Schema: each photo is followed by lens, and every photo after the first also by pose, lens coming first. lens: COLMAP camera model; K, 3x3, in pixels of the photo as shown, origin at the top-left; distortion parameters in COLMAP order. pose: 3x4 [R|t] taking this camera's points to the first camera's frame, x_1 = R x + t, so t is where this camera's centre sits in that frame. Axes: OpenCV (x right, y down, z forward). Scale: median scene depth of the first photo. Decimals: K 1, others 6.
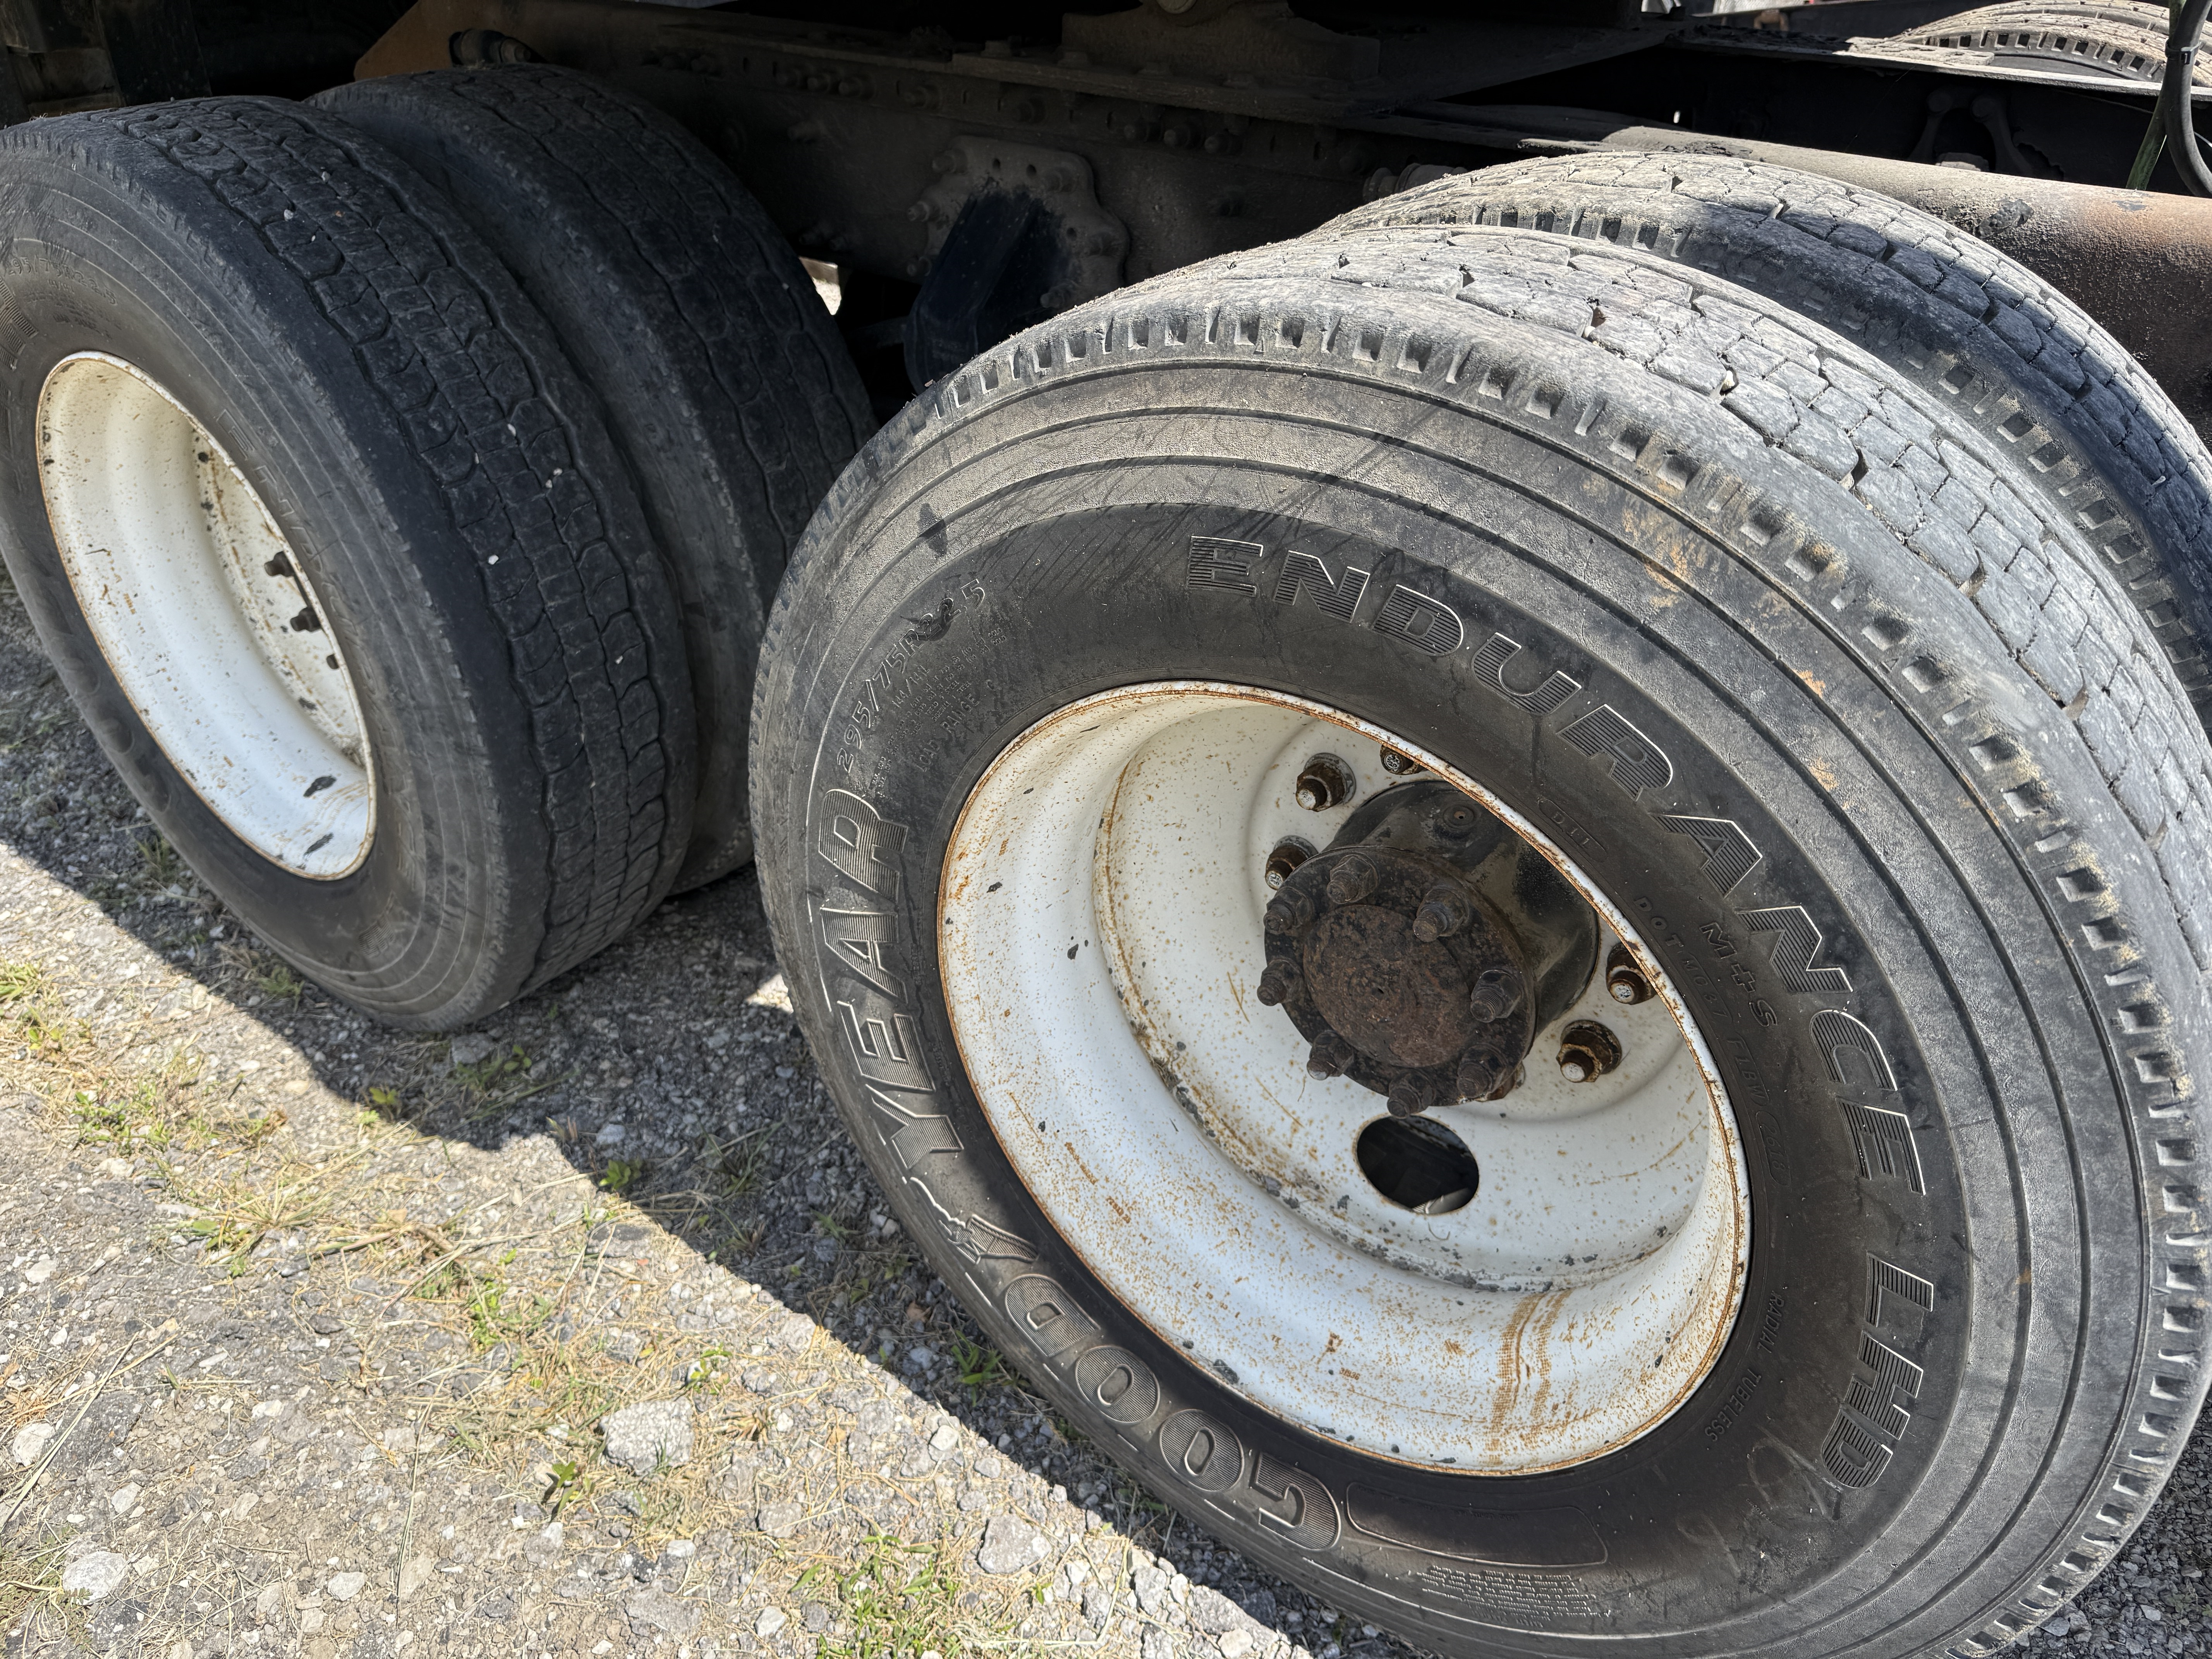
lens RADIAL K [[1553.9, 0, 1105.3], [0, 1553.9, 841.0], [0, 0, 1]] dist [0.053219, -0.061989]
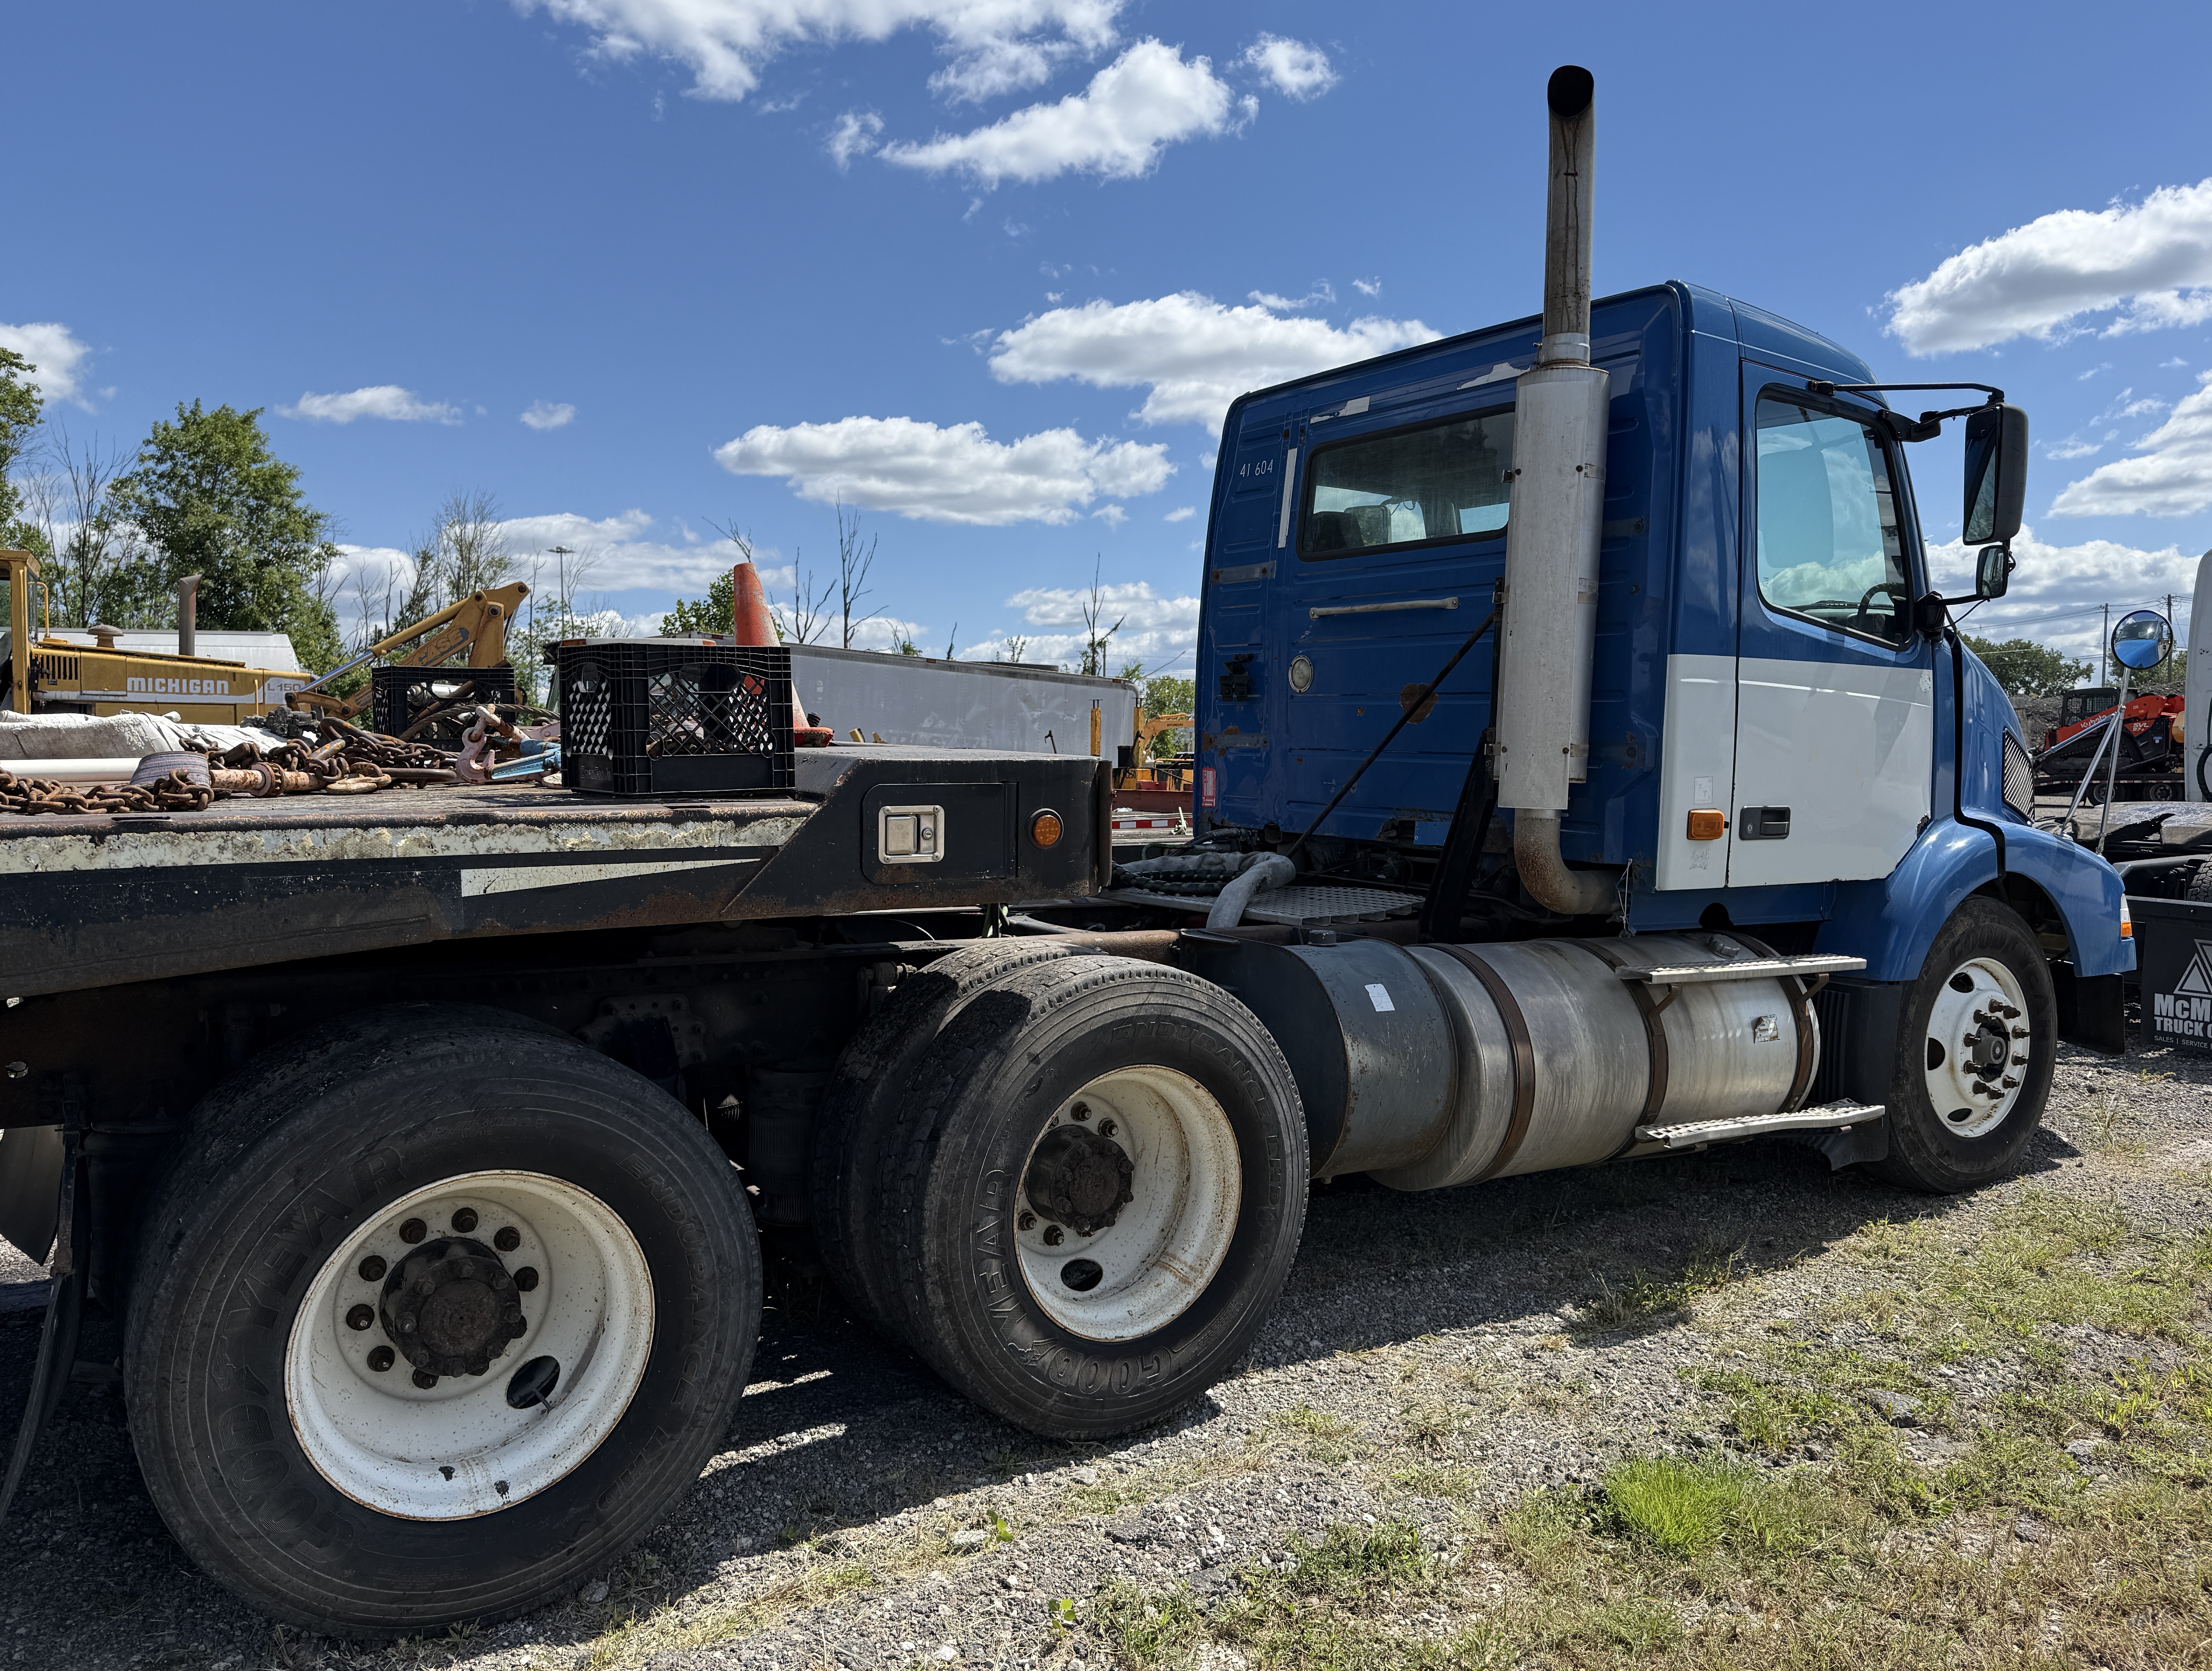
lens RADIAL K [[1690.1, 0, 1114.1], [0, 1690.1, 832.1], [0, 0, 1]] dist [0.052283, -0.055442]
pose [[0.335252, -0.055682, 0.940482, -3.249811], [0.497829, 0.857976, -0.126662, -0.068239], [-0.799858, 0.510663, 0.315358, -0.491587]]
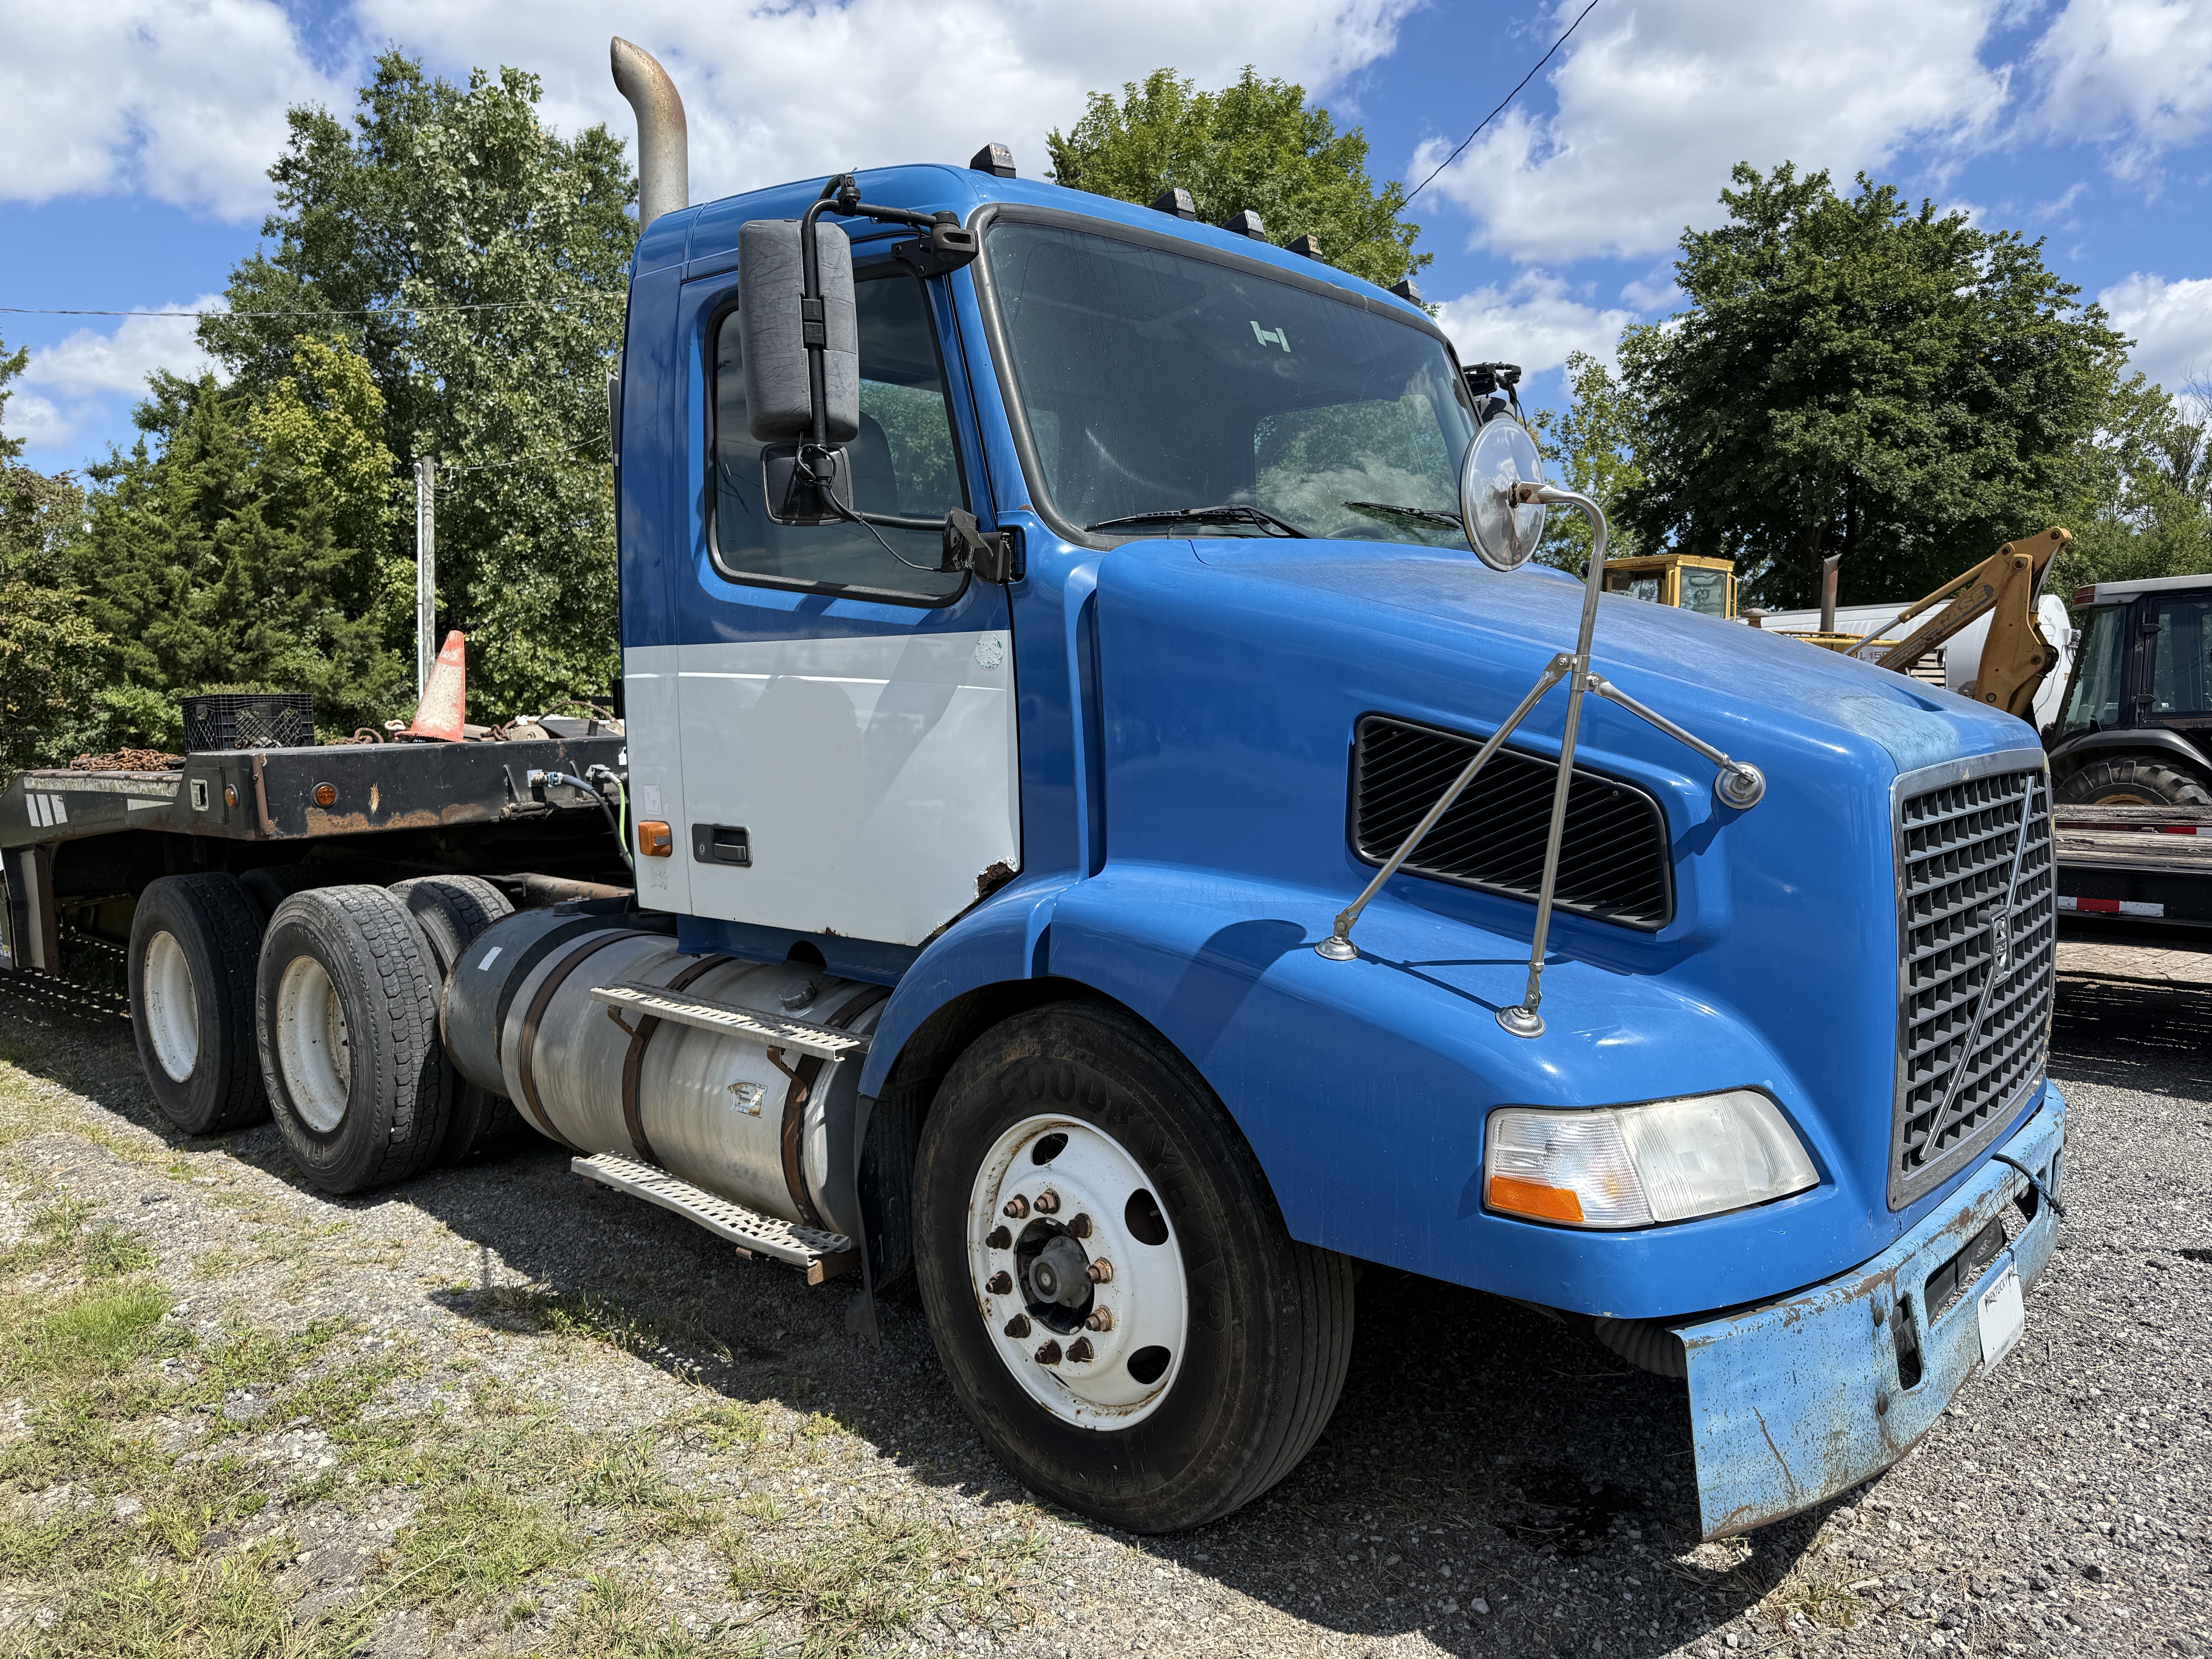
lens RADIAL K [[1553.9, 0, 1104.4], [0, 1553.9, 824.0], [0, 0, 1]] dist [0.053219, -0.061989]
pose [[0.994344, -0.016150, -0.104976, 3.212429], [-0.034547, 0.885449, -0.463451, 1.830214], [0.100435, 0.464457, 0.879882, -3.591731]]
